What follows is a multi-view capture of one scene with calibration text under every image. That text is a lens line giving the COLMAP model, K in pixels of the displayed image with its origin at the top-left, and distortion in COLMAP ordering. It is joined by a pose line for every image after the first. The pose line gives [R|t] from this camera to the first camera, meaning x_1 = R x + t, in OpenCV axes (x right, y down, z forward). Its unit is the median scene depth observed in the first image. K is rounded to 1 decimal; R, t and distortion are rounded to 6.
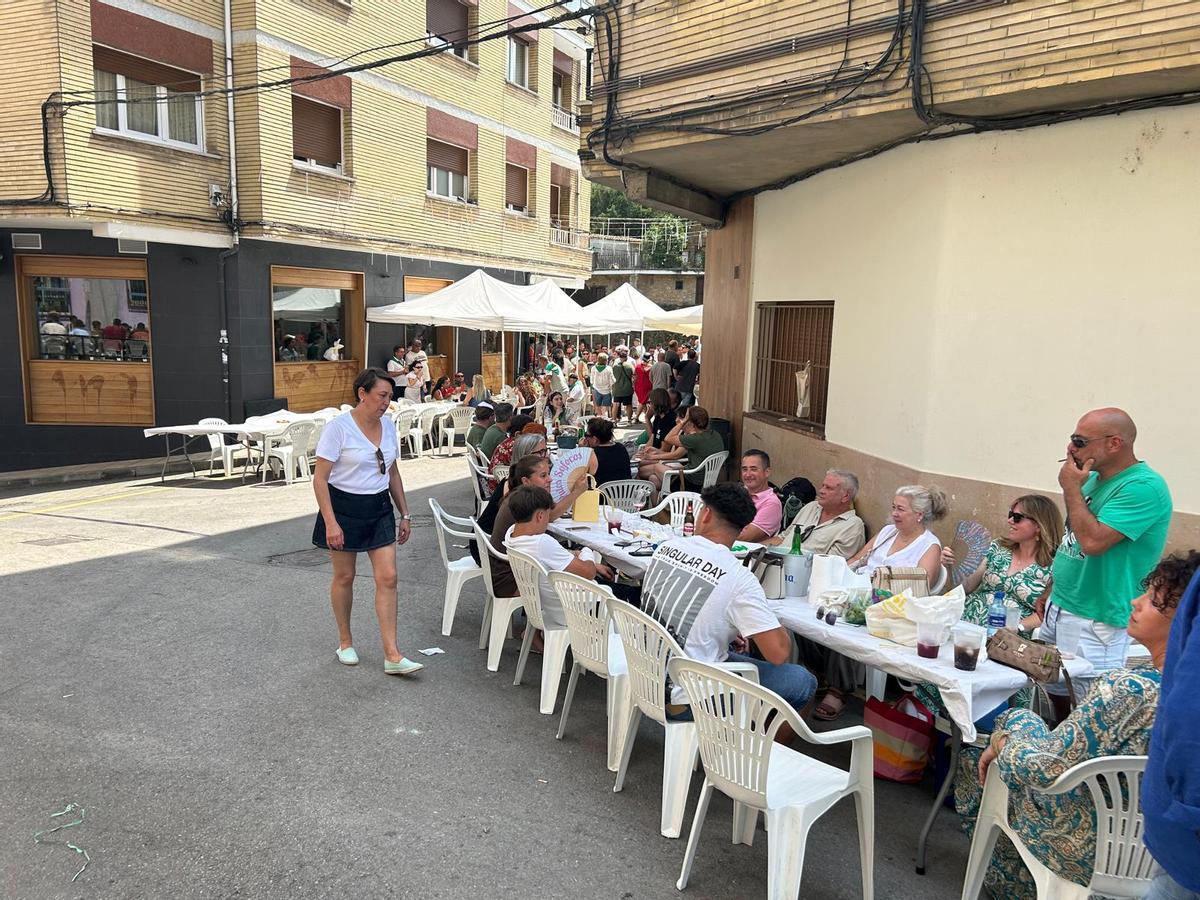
lens RADIAL K [[906.9, 0, 600.2], [0, 906.9, 456.0], [0, 0, 1]] dist [-0.000004, -0.002430]
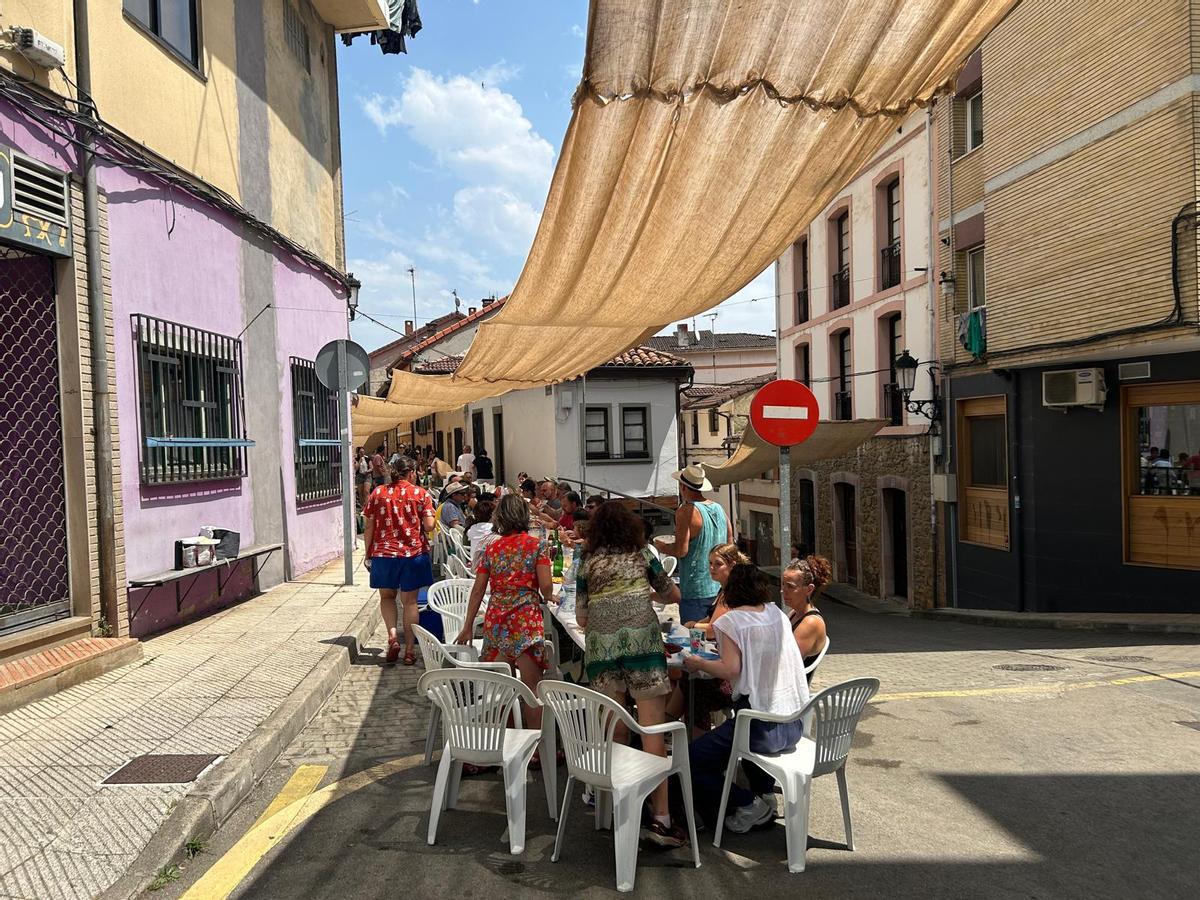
lens RADIAL K [[906.9, 0, 600.1], [0, 906.9, 452.9], [0, 0, 1]] dist [-0.000004, -0.002430]
pose [[0.509366, -0.036428, -0.859779, -0.106402], [-0.087824, 0.991686, -0.094047, -0.013818], [0.856057, 0.123414, 0.501932, 0.058298]]
